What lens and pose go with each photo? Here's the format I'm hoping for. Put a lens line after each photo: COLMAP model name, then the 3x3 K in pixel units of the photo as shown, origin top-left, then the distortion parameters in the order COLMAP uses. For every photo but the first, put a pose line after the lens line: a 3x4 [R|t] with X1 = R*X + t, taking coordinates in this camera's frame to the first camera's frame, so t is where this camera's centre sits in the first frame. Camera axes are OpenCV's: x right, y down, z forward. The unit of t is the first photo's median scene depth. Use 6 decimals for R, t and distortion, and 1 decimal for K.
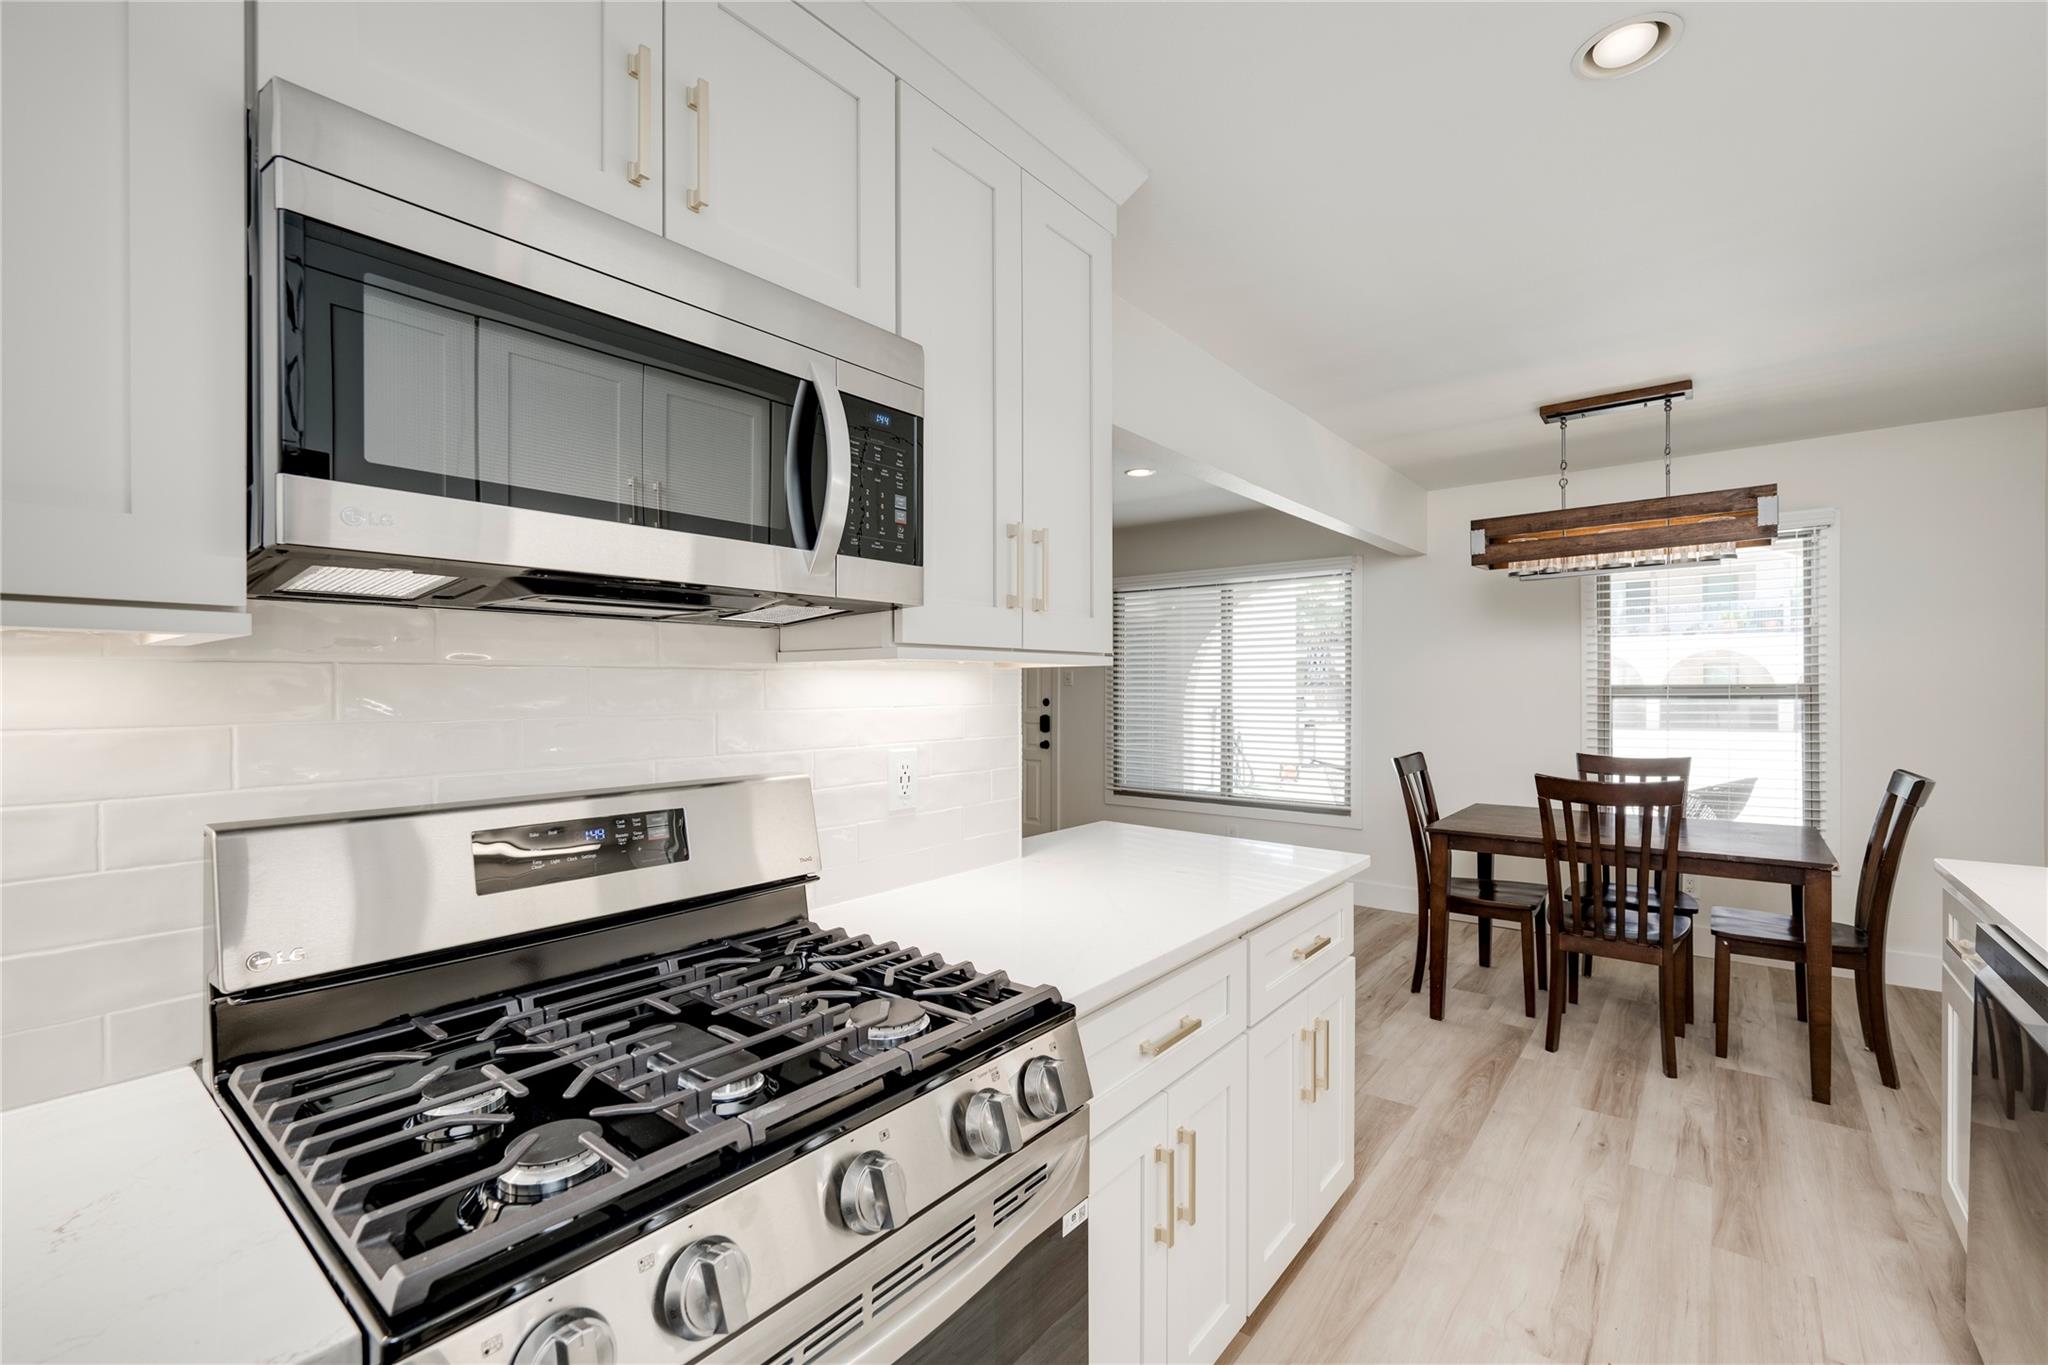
lens RADIAL K [[868.3, 0, 1027.1], [0, 868.3, 694.1], [0, 0, 1]] dist [-0.002685, -0.000211]
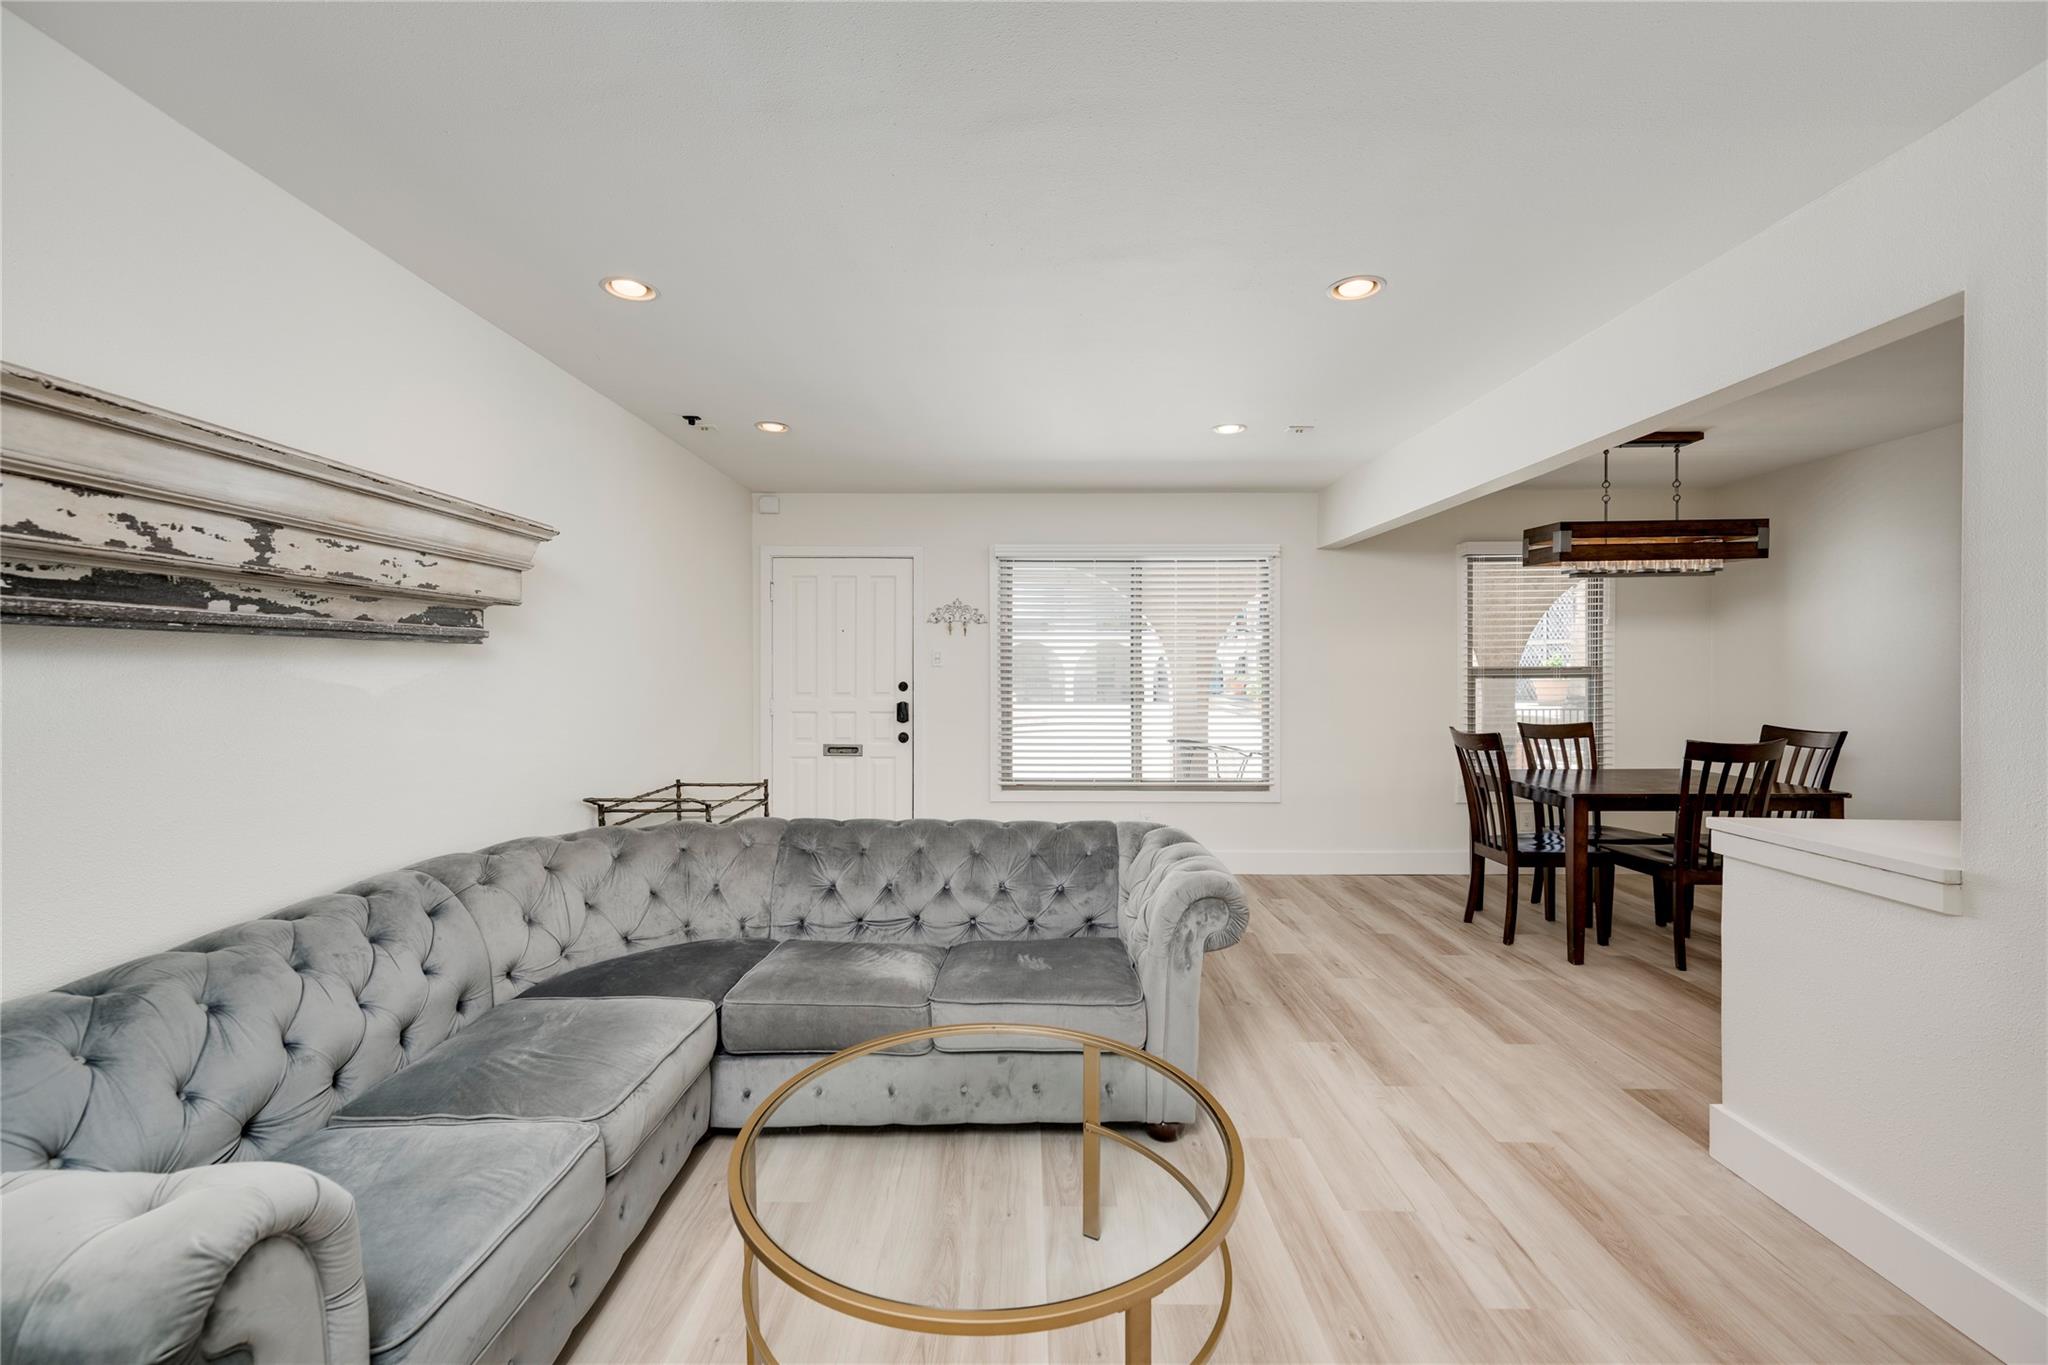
lens RADIAL K [[820.6, 0, 995.1], [0, 820.6, 683.7], [0, 0, 1]] dist [-0.000068, 0.000254]
pose [[0.790536, -0.009472, 0.612343, -0.931955], [0.004941, 0.999946, 0.009088, -0.001431], [-0.612396, -0.004158, 0.790540, 0.755199]]
